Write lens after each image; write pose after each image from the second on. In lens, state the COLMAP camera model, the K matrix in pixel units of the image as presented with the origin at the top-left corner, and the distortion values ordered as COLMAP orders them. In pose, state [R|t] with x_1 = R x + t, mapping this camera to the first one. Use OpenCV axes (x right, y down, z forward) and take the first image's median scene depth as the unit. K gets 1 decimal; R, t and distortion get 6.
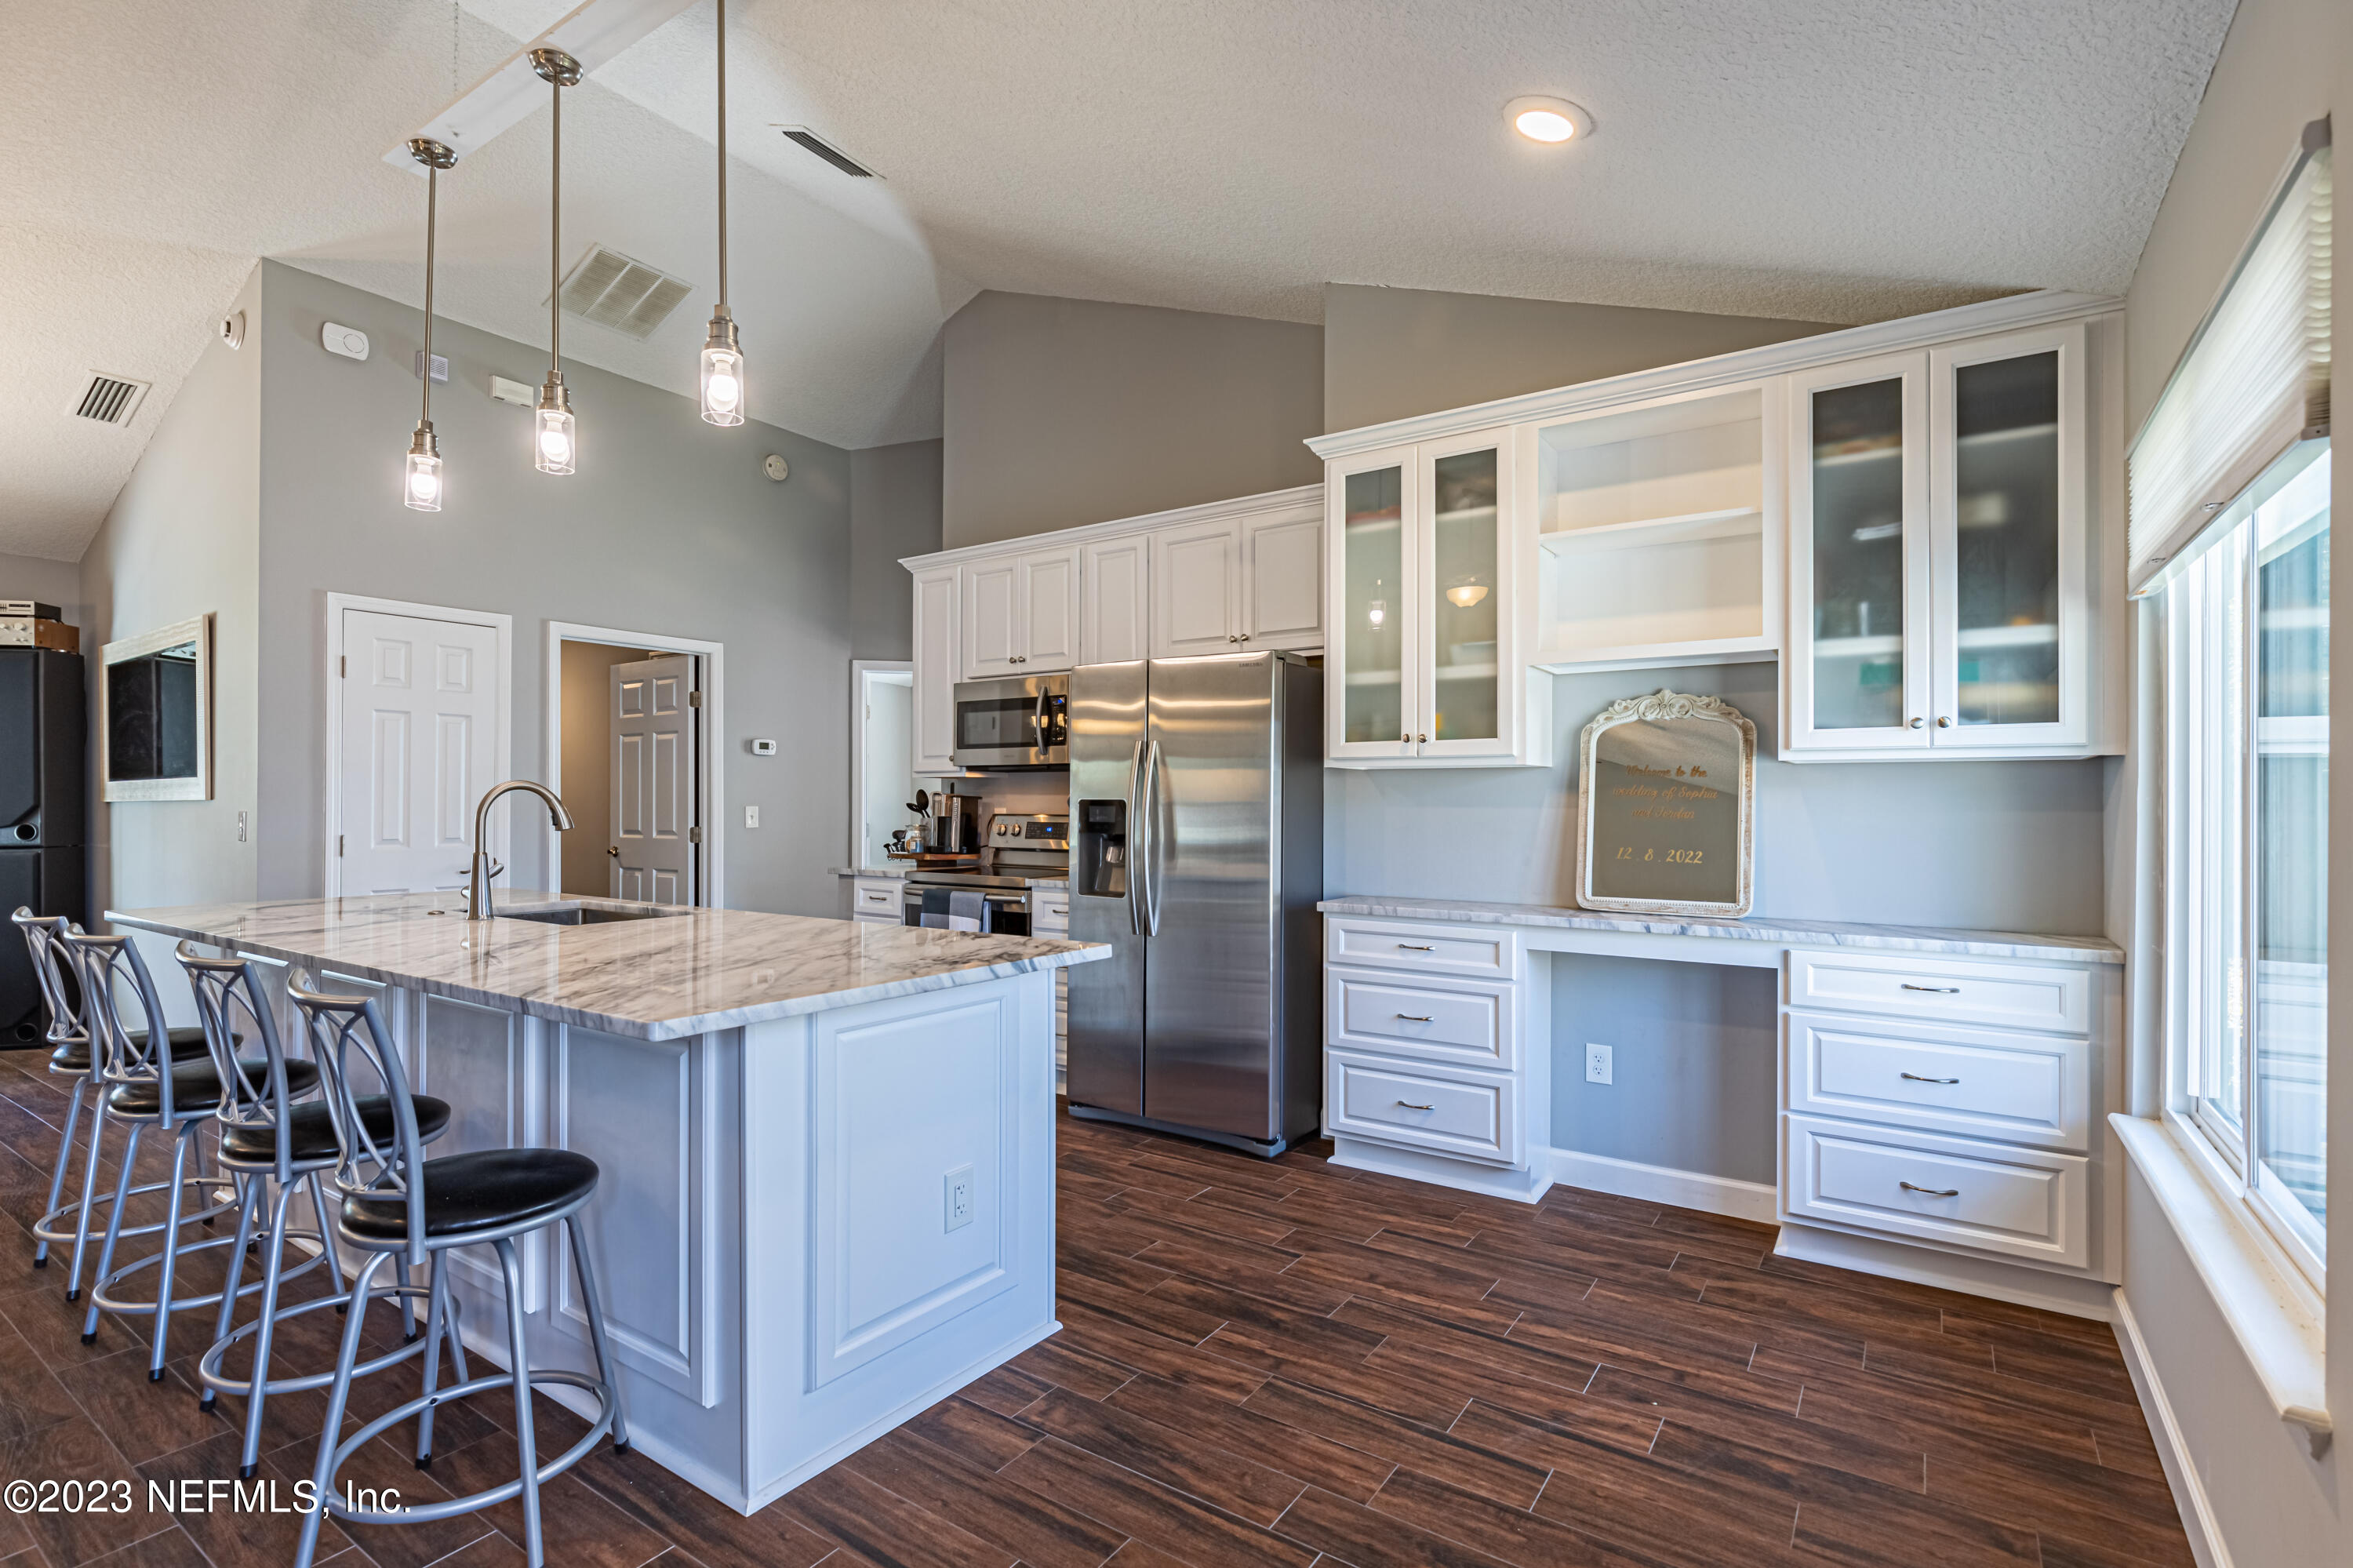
lens RADIAL K [[1109.6, 0, 1184.0], [0, 1109.6, 798.7], [0, 0, 1]] dist [0.000219, 0.000146]
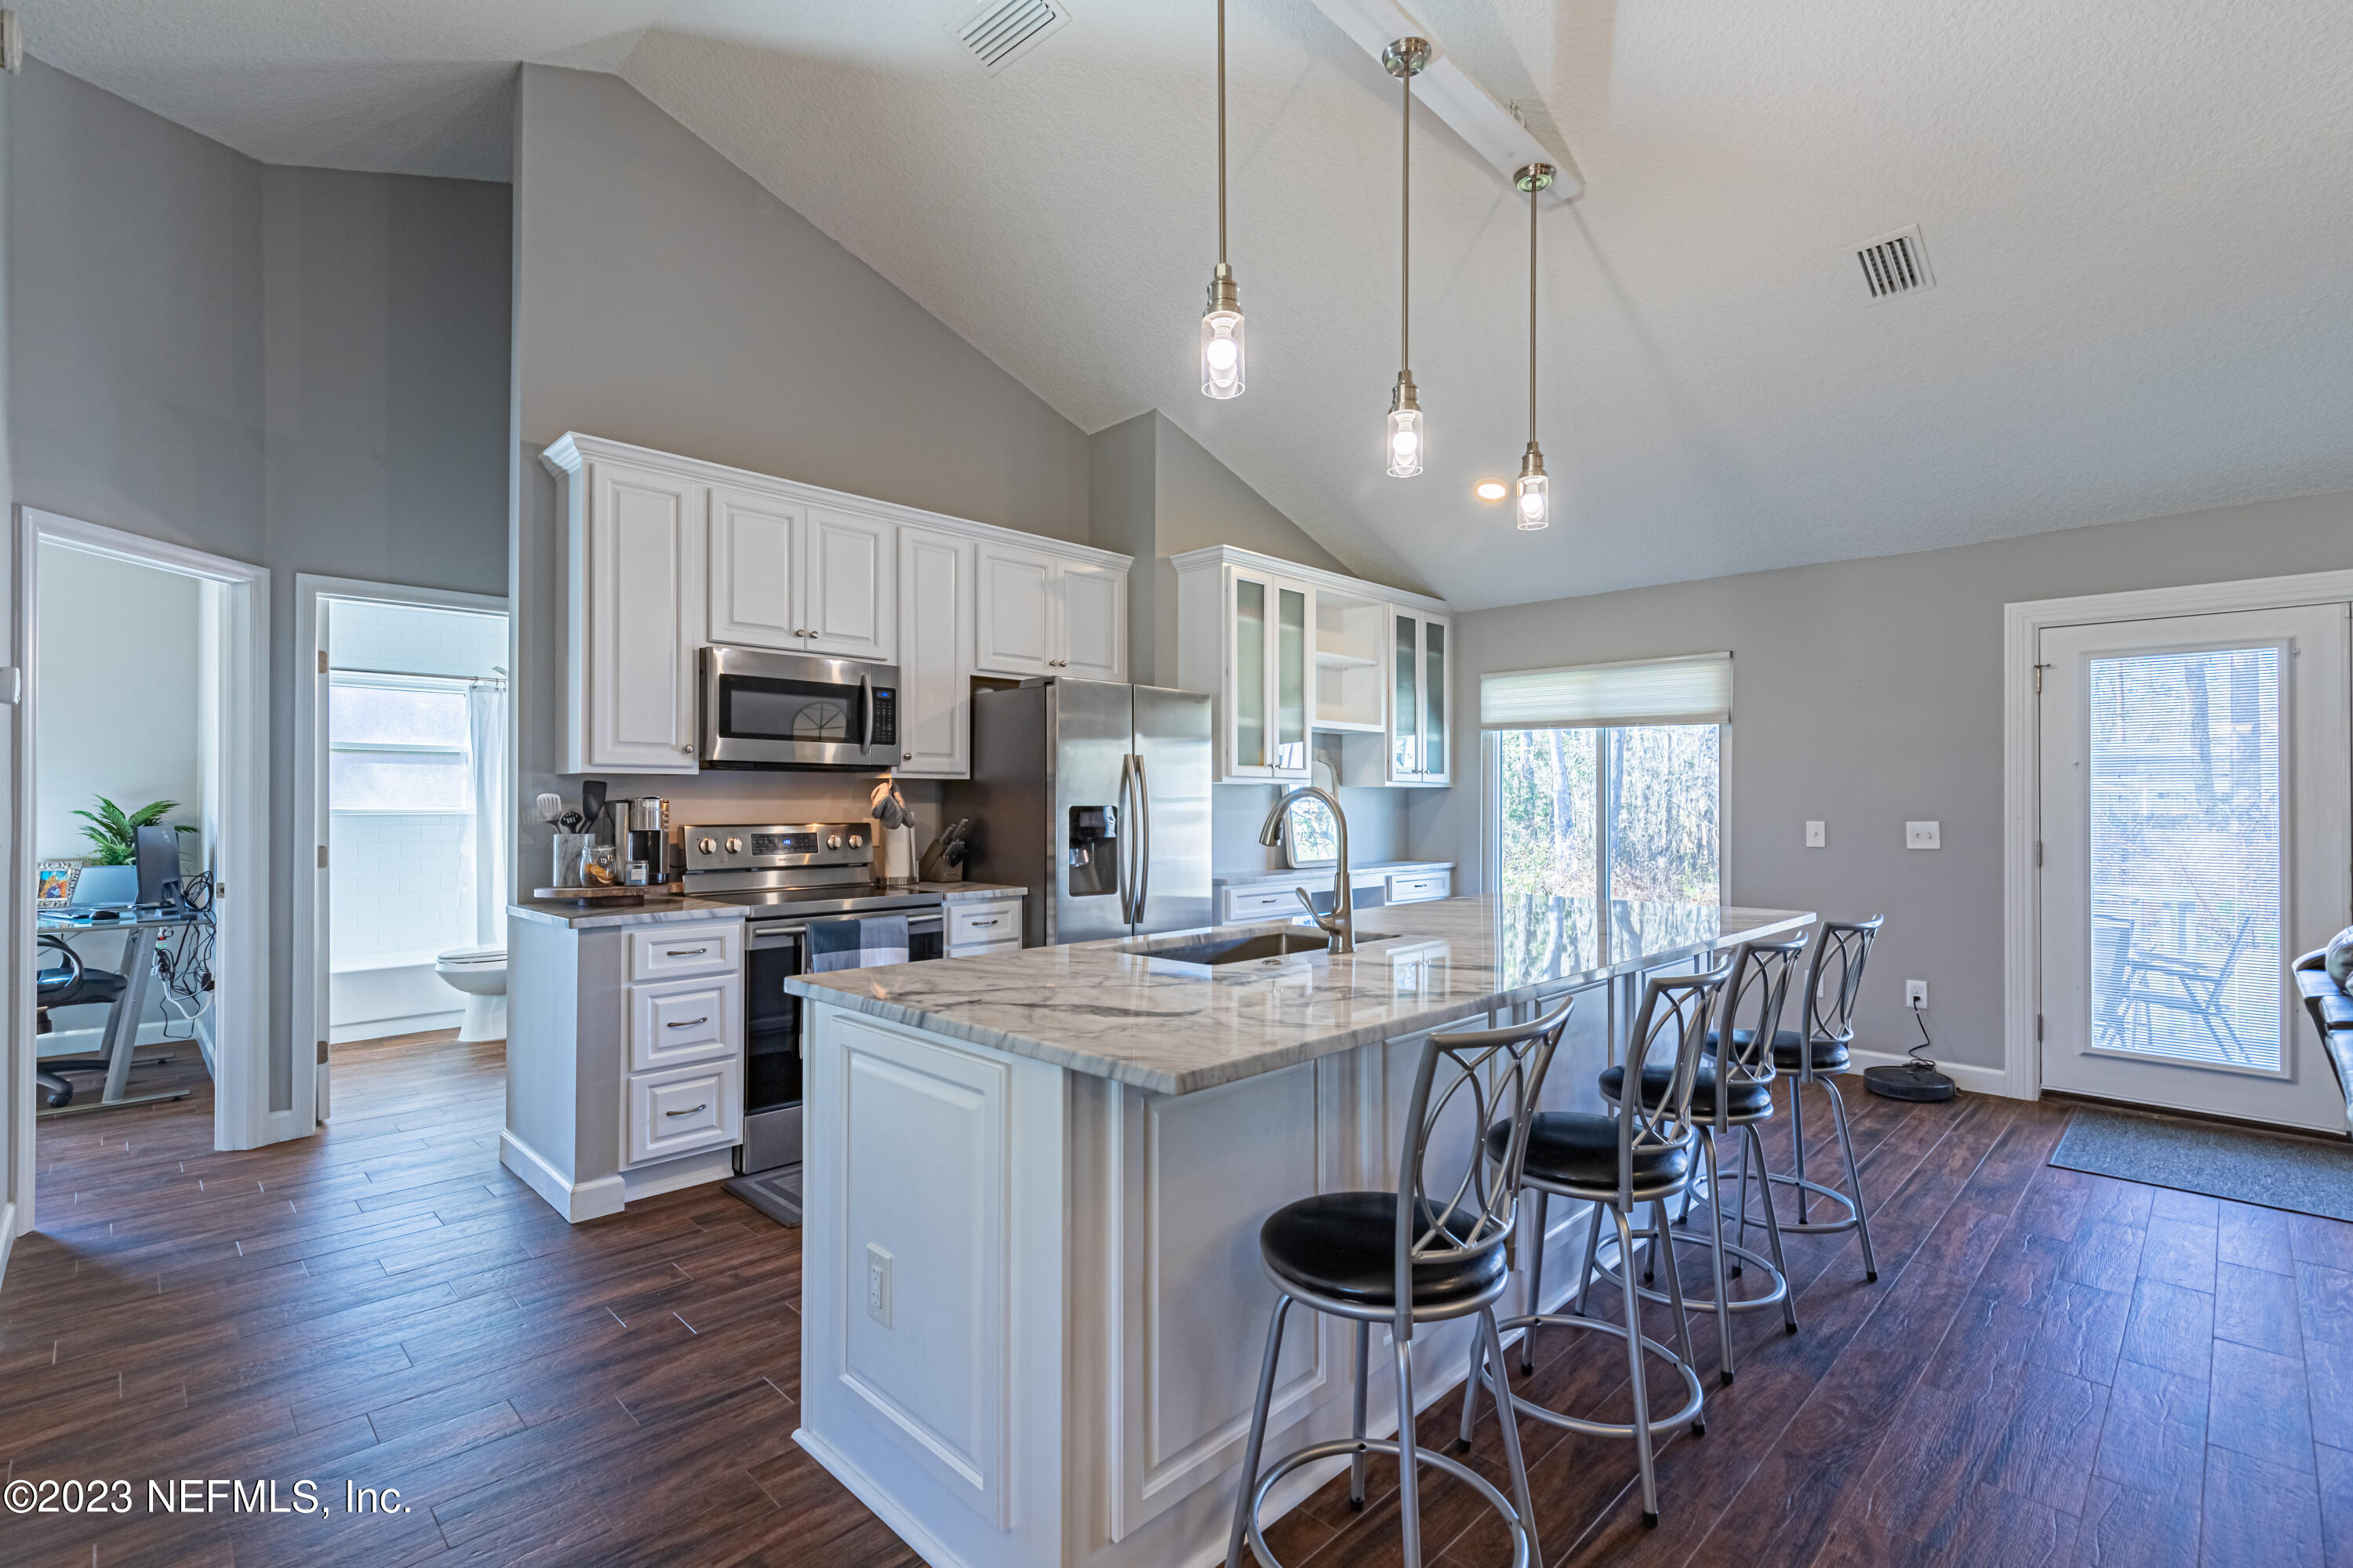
lens RADIAL K [[1058.2, 0, 1187.3], [0, 1058.2, 797.2], [0, 0, 1]] dist [0.003586, 0.000179]
pose [[0.179688, 0.003797, 0.983716, -1.306963], [-0.003662, 0.999988, -0.003191, -0.005868], [-0.983717, -0.003029, 0.179699, 0.887093]]
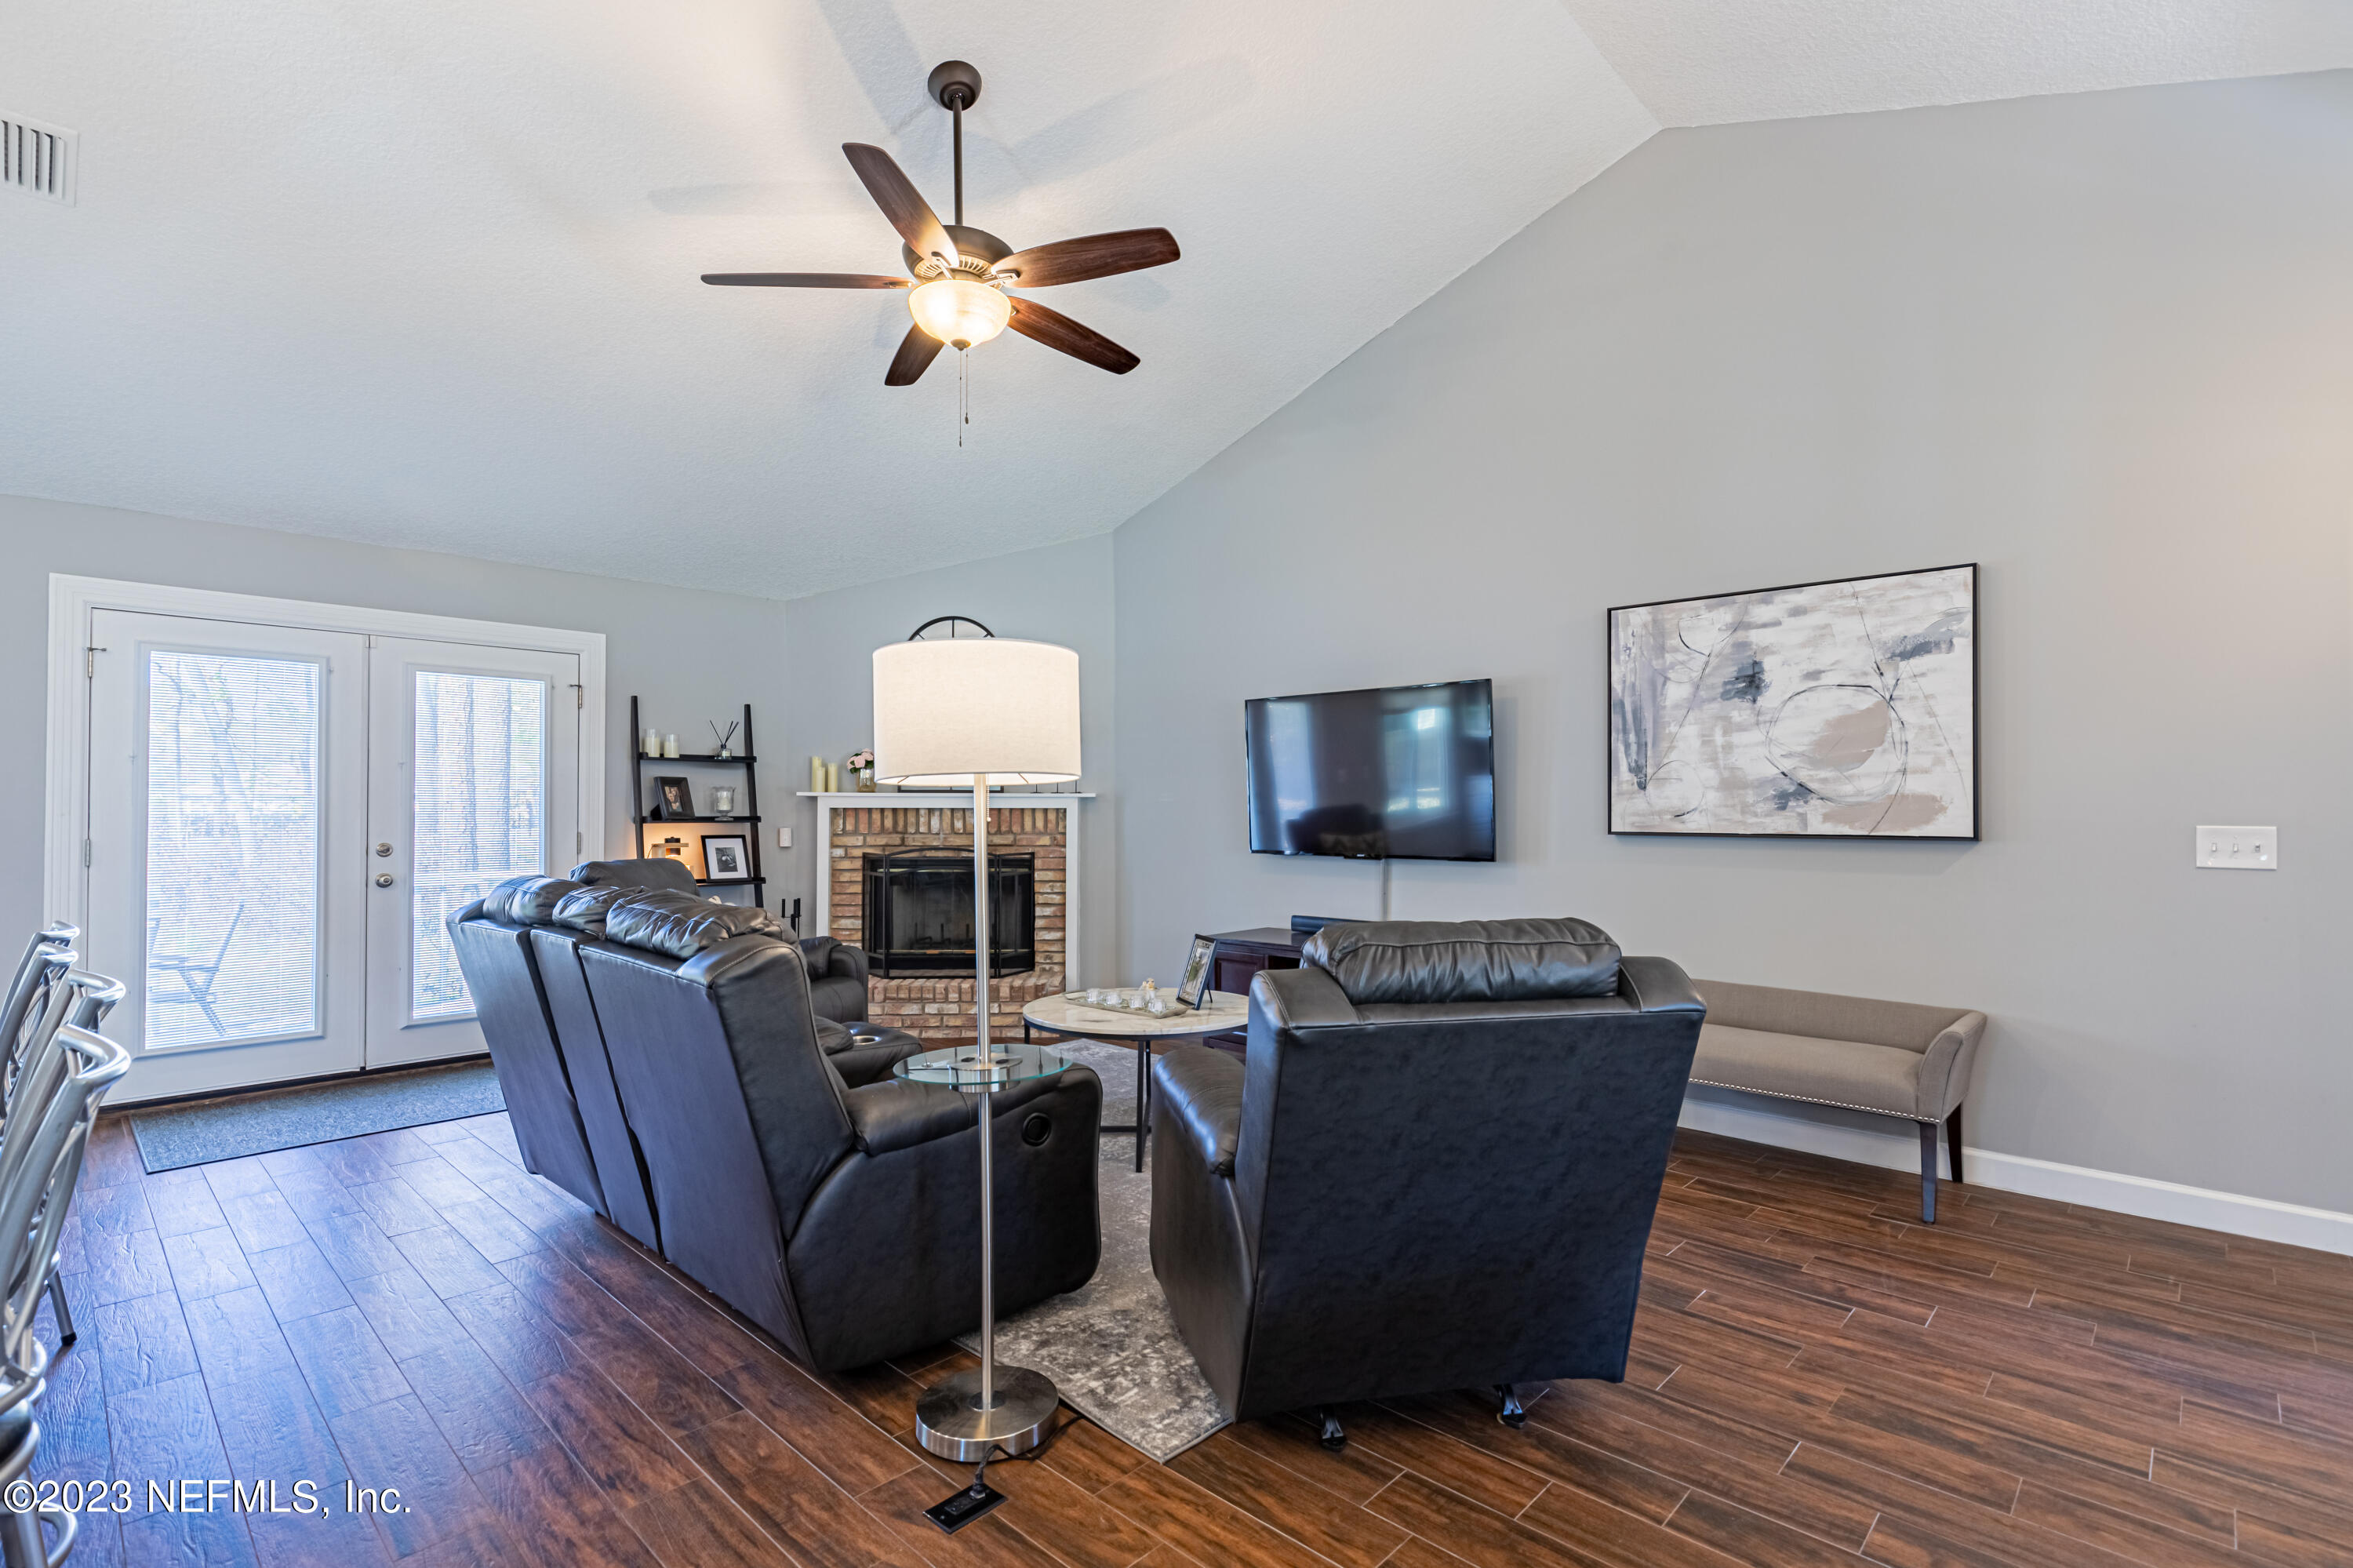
lens RADIAL K [[1109.6, 0, 1184.0], [0, 1109.6, 798.7], [0, 0, 1]] dist [0.000219, 0.000146]
pose [[-0.987410, -0.001407, 0.158173, -1.253049], [-0.002985, 0.999948, -0.009740, 0.003058], [-0.158151, -0.010089, -0.987363, 1.134423]]
